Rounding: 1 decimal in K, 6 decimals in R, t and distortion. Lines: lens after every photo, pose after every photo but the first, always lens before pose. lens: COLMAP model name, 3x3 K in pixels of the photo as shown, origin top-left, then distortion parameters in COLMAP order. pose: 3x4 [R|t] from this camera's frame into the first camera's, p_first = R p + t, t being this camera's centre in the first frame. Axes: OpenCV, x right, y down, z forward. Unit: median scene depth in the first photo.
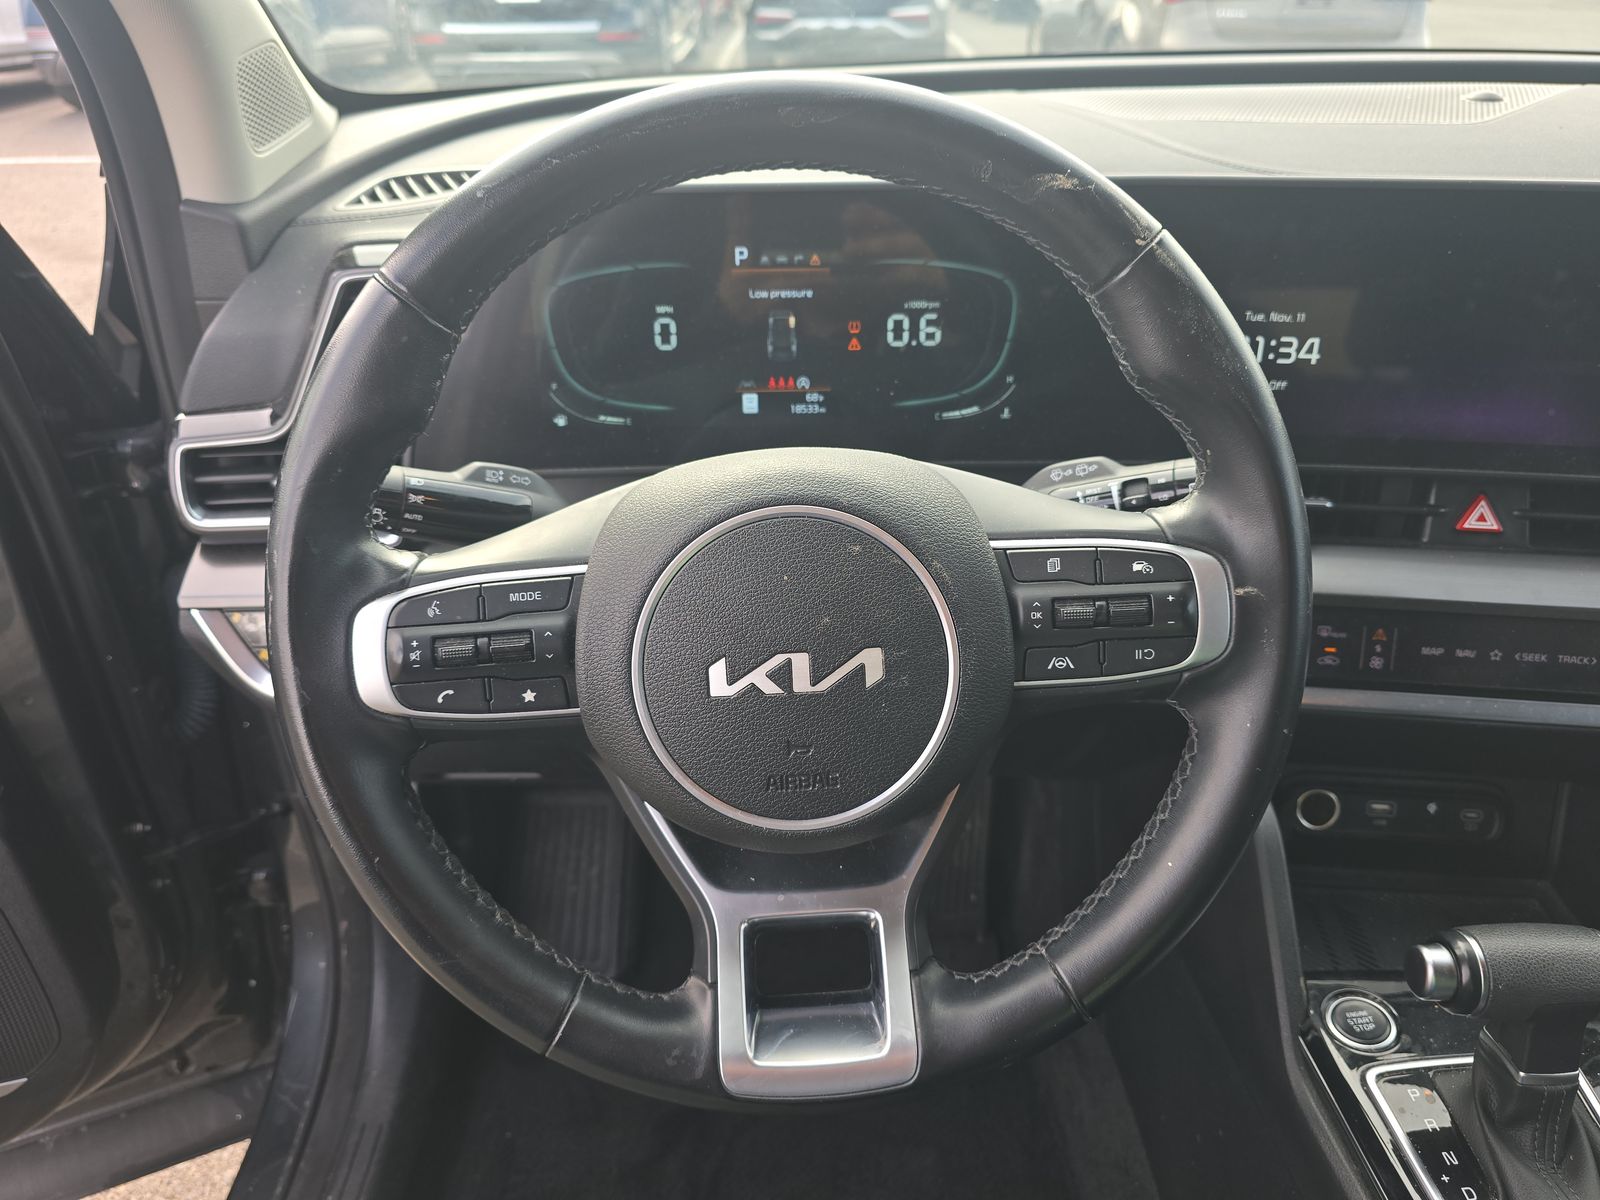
lens RADIAL K [[1074.3, 0, 791.8], [0, 1074.3, 592.3], [0, 0, 1]] dist [0.017346, -0.030581]
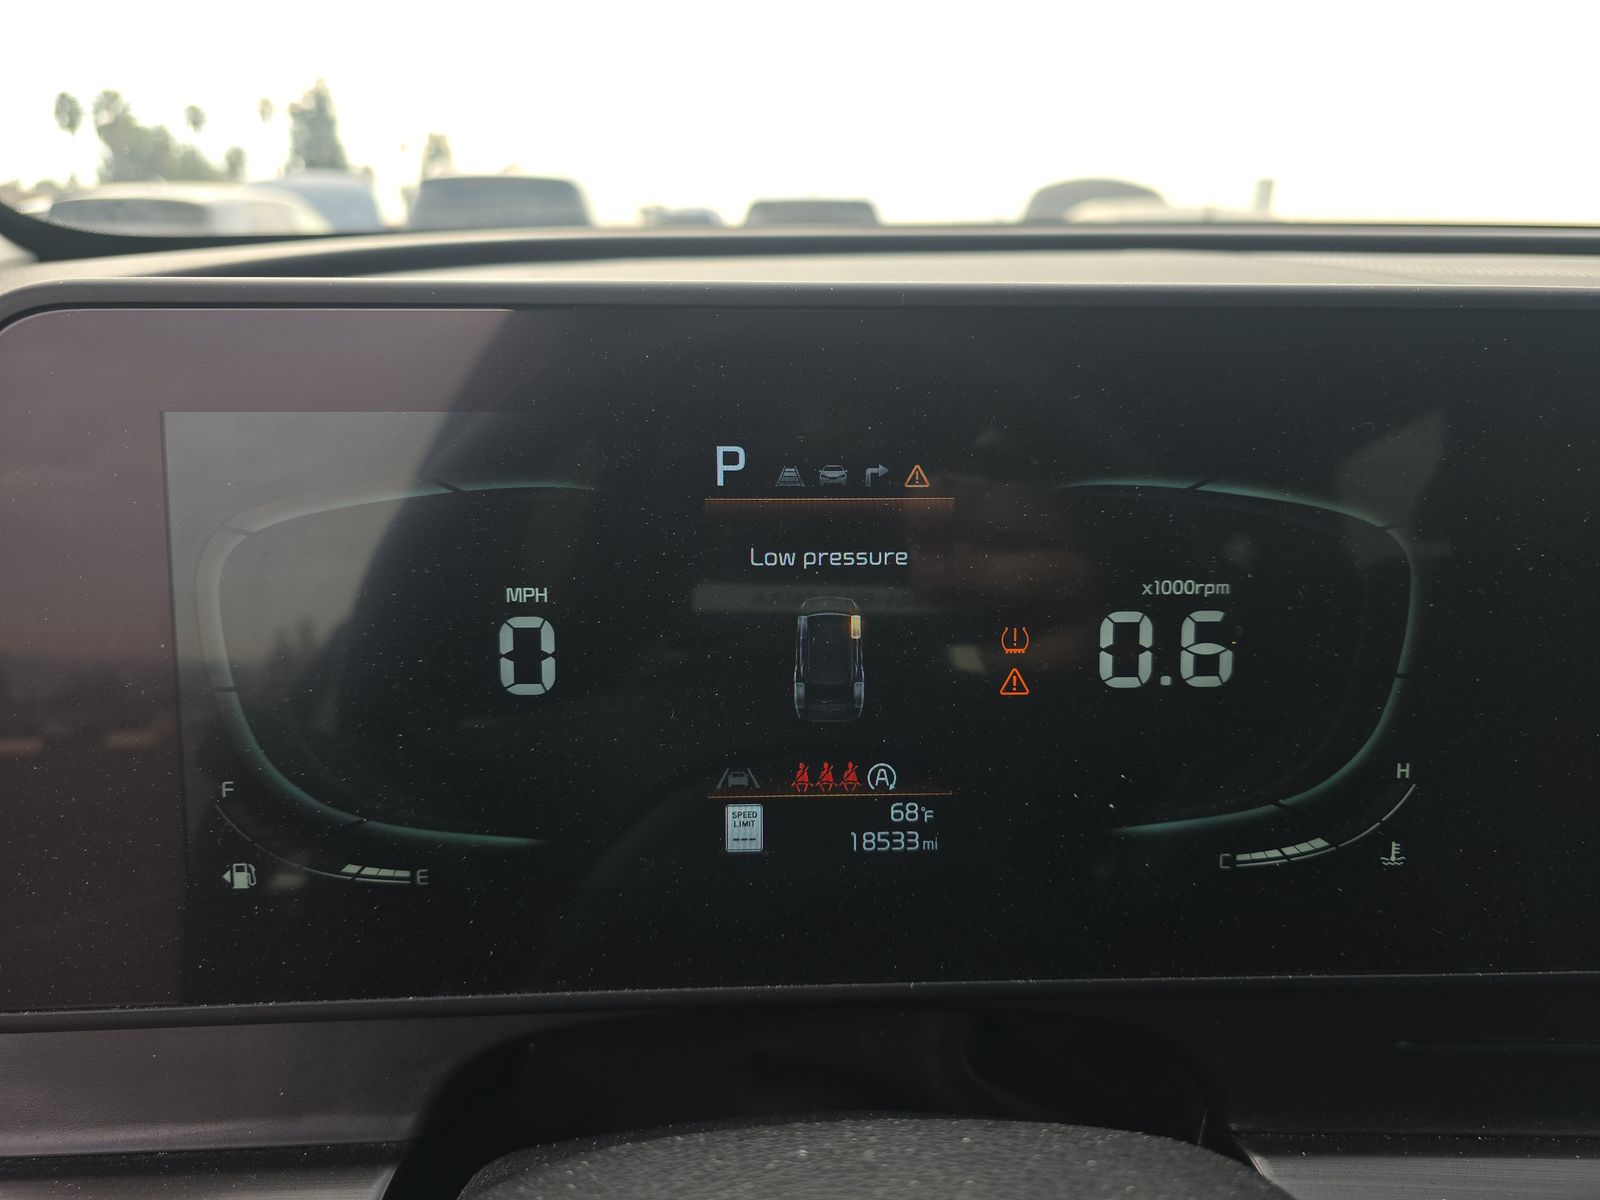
lens RADIAL K [[1074.3, 0, 805.4], [0, 1074.3, 598.2], [0, 0, 1]] dist [0.017346, -0.030581]
pose [[0.997532, 0.016933, -0.068148, 0.008391], [-0.029624, 0.981381, -0.189775, -0.184287], [0.063665, 0.191326, 0.979460, 0.603941]]
